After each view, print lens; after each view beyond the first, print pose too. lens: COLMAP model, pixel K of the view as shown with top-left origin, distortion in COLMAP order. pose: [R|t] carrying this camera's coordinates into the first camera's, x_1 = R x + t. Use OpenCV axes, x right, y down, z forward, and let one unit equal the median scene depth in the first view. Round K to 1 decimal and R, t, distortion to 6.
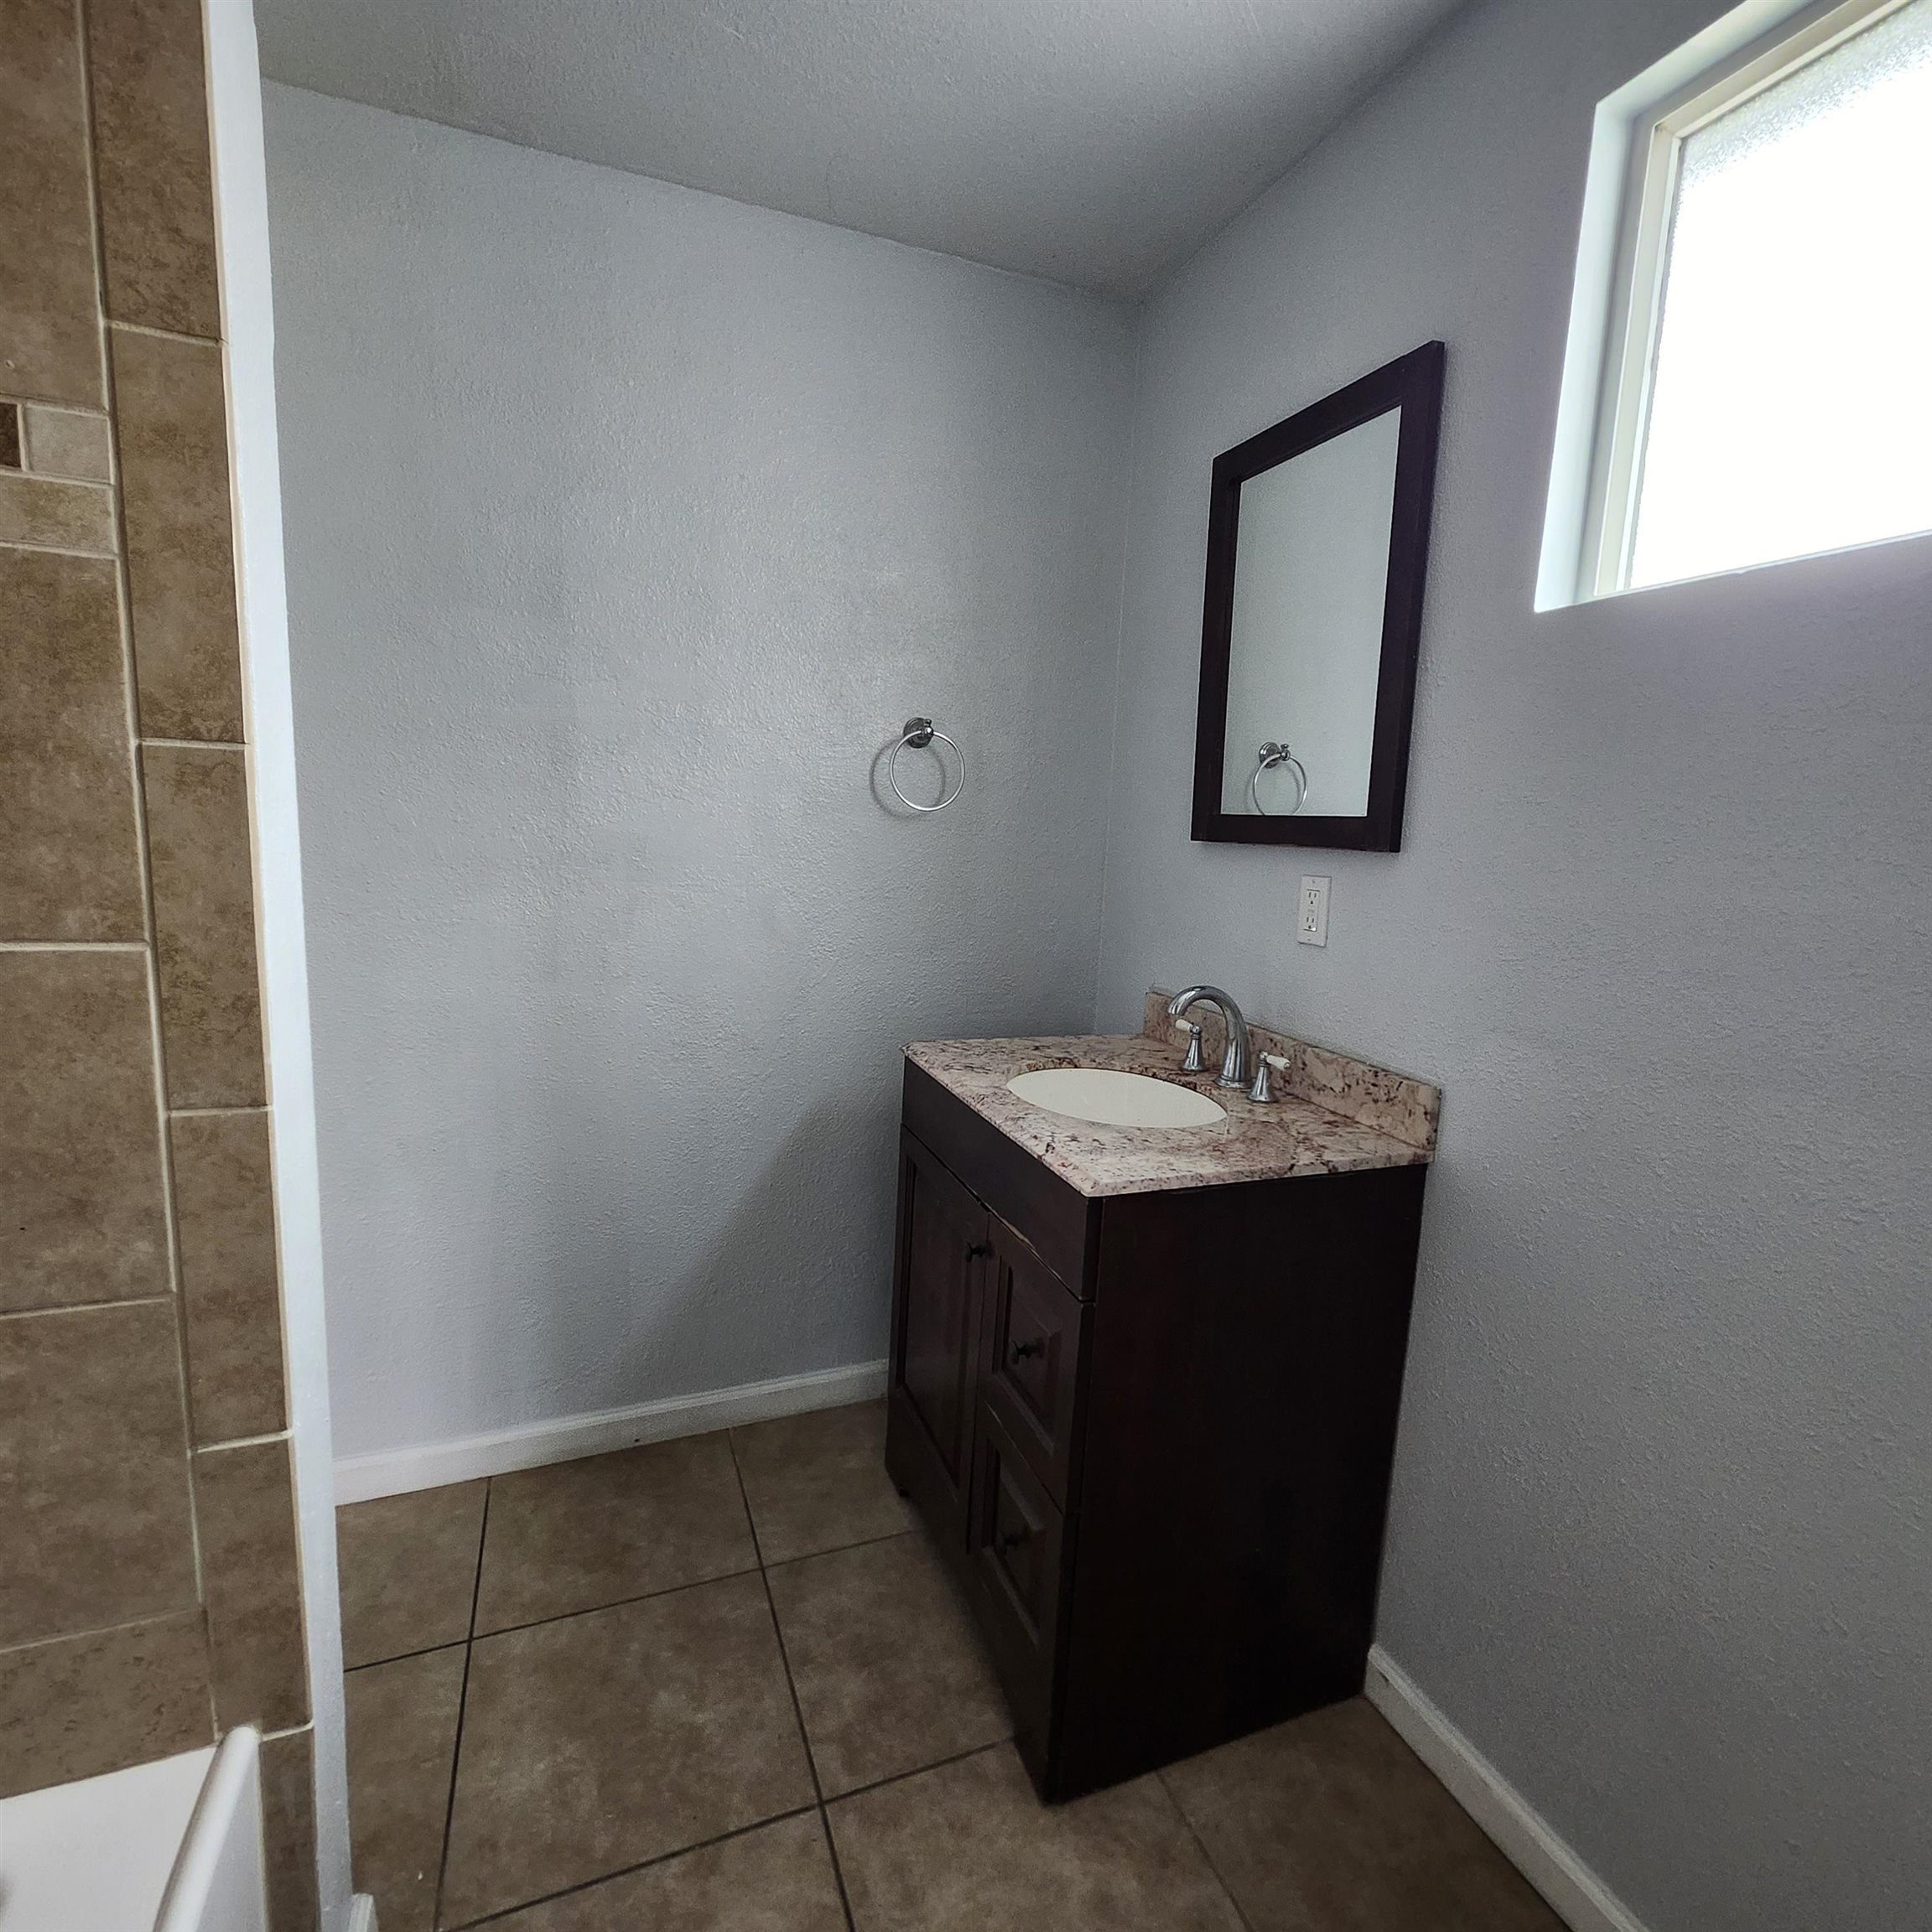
lens RADIAL K [[1001.9, 0, 978.4], [0, 1001.9, 952.0], [0, 0, 1]] dist [0.006016, -0.001408]
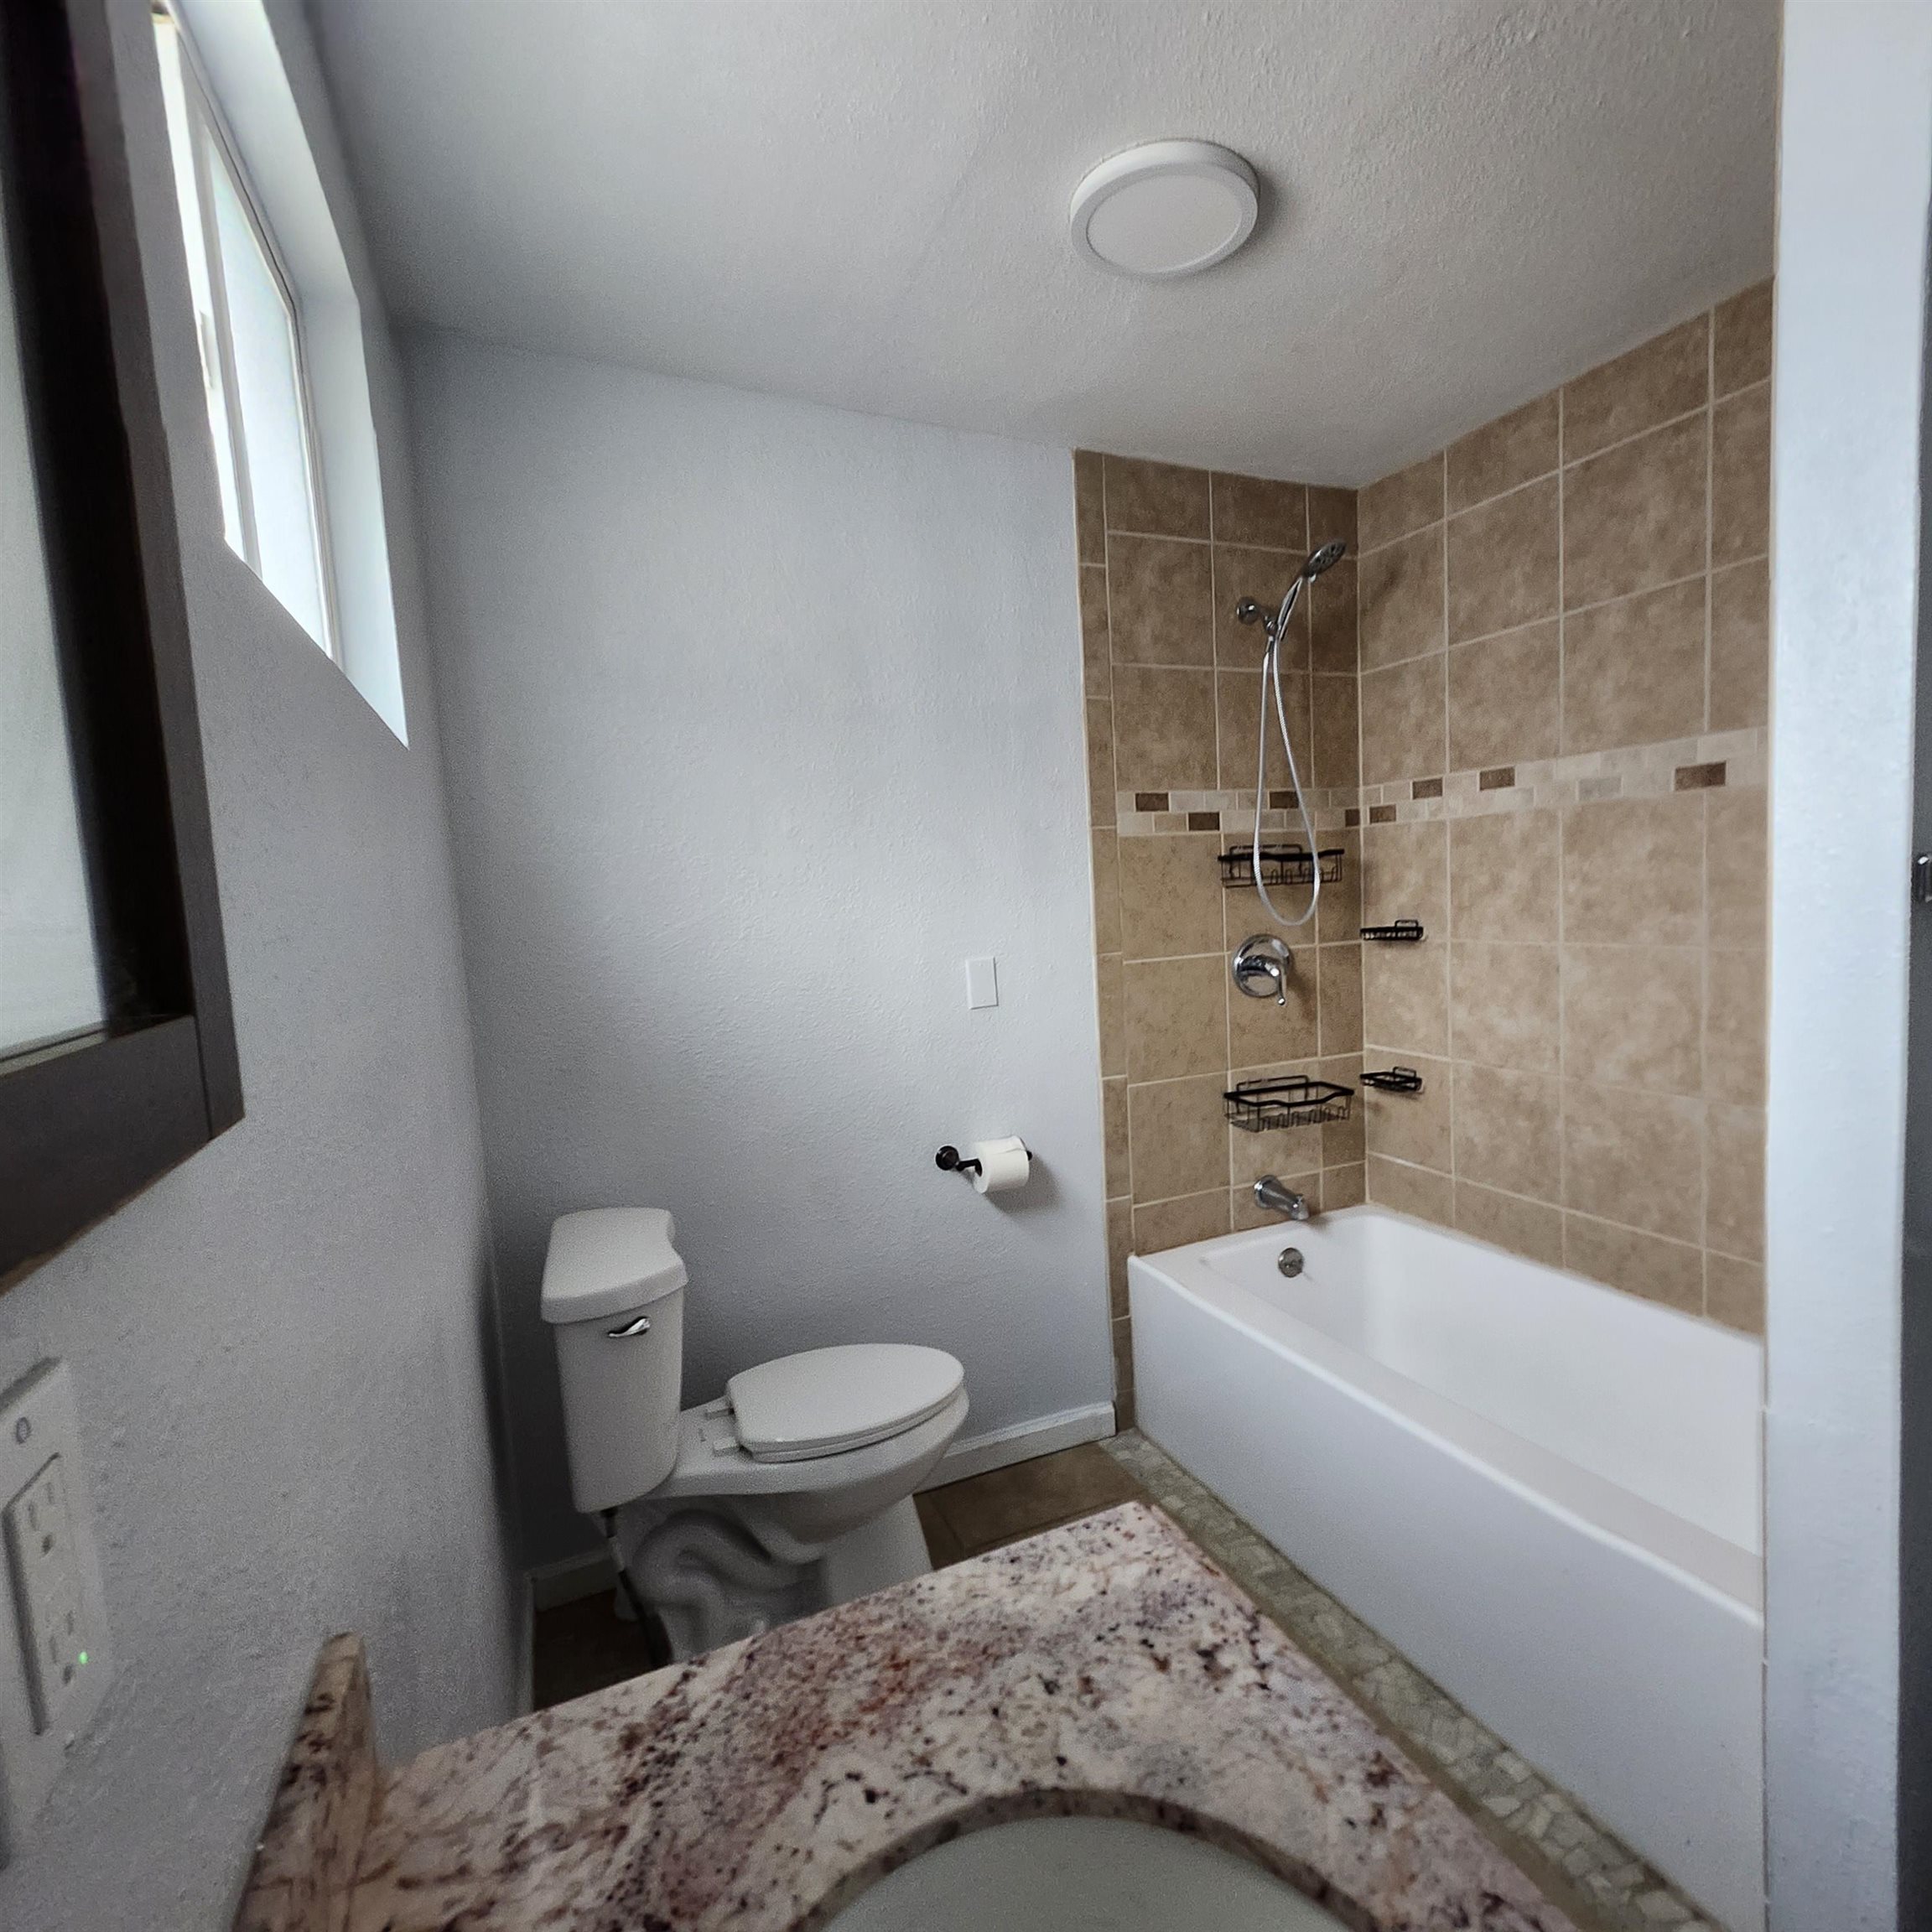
lens RADIAL K [[1001.9, 0, 976.5], [0, 1001.9, 971.3], [0, 0, 1]] dist [0.006016, -0.001408]
pose [[-0.999721, 0.008700, -0.021964, 0.352852], [0.003703, 0.975931, 0.218047, -0.369201], [0.023332, 0.217905, -0.975691, 2.324162]]
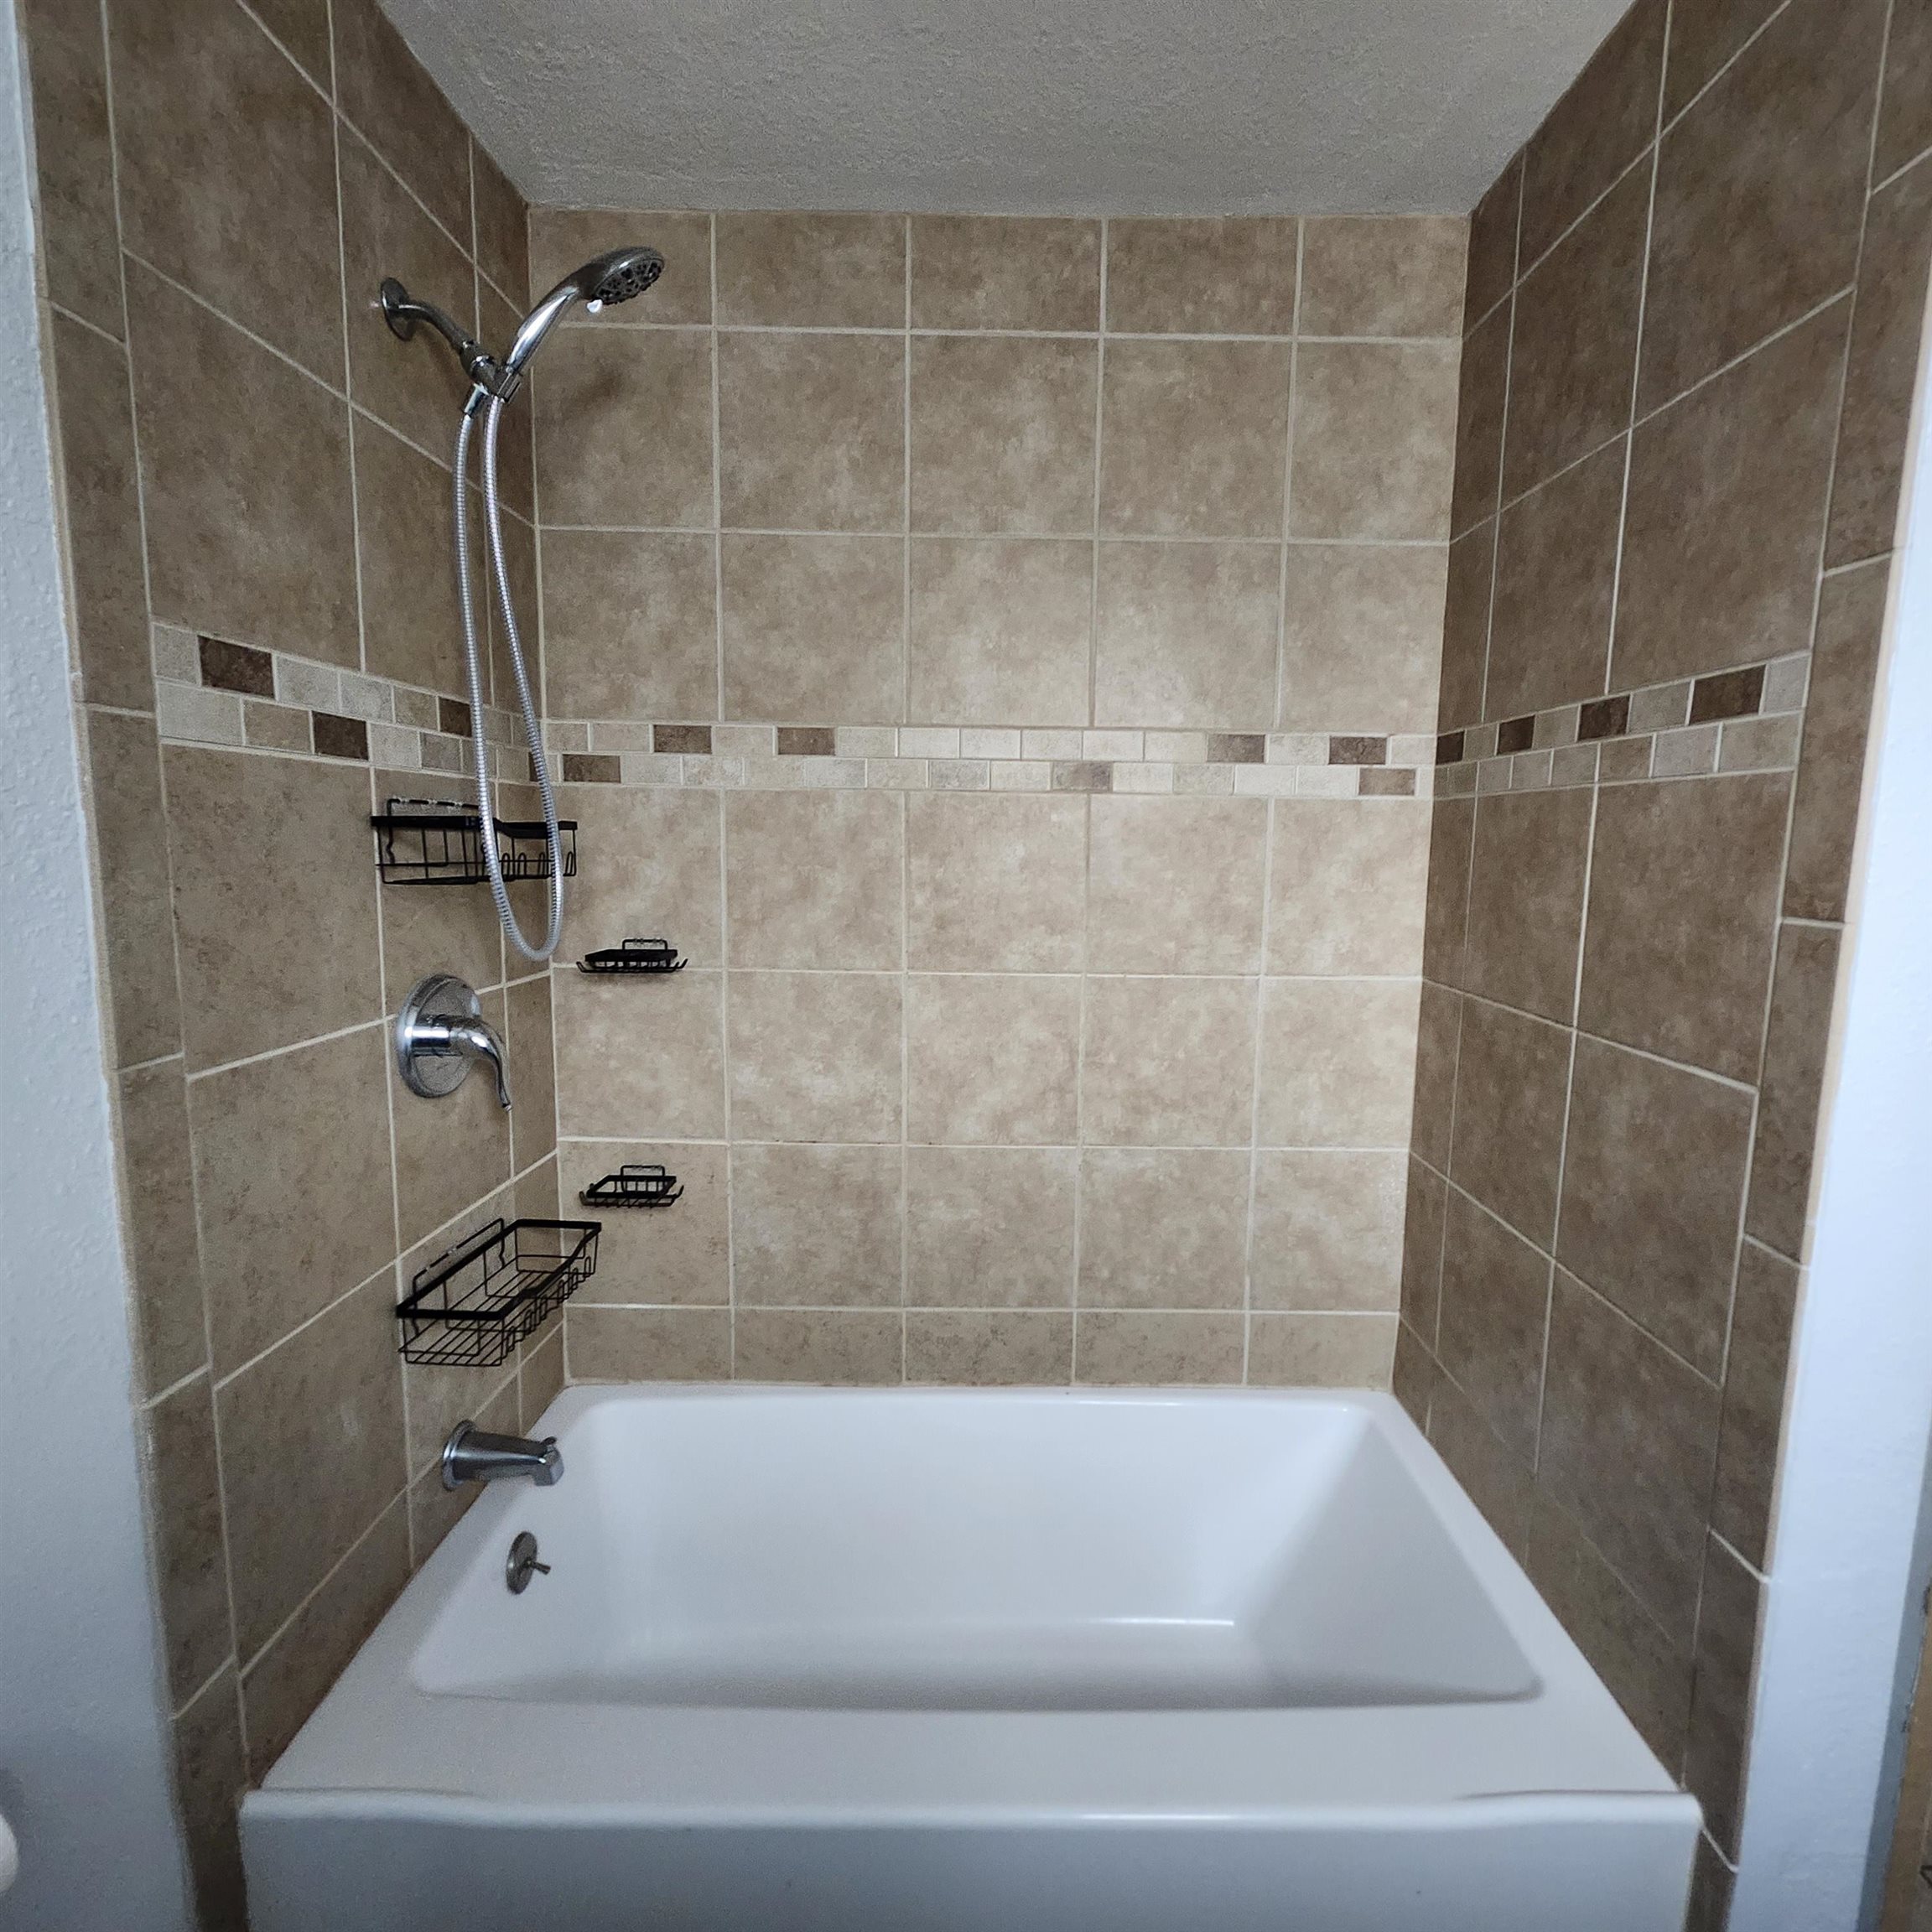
lens RADIAL K [[1001.9, 0, 982.9], [0, 1001.9, 964.5], [0, 0, 1]] dist [0.006016, -0.001408]
pose [[-0.368654, 0.063903, -0.927368, 0.573939], [-0.161394, 0.978082, 0.131556, -0.155820], [0.915449, 0.198170, -0.350260, 0.545827]]
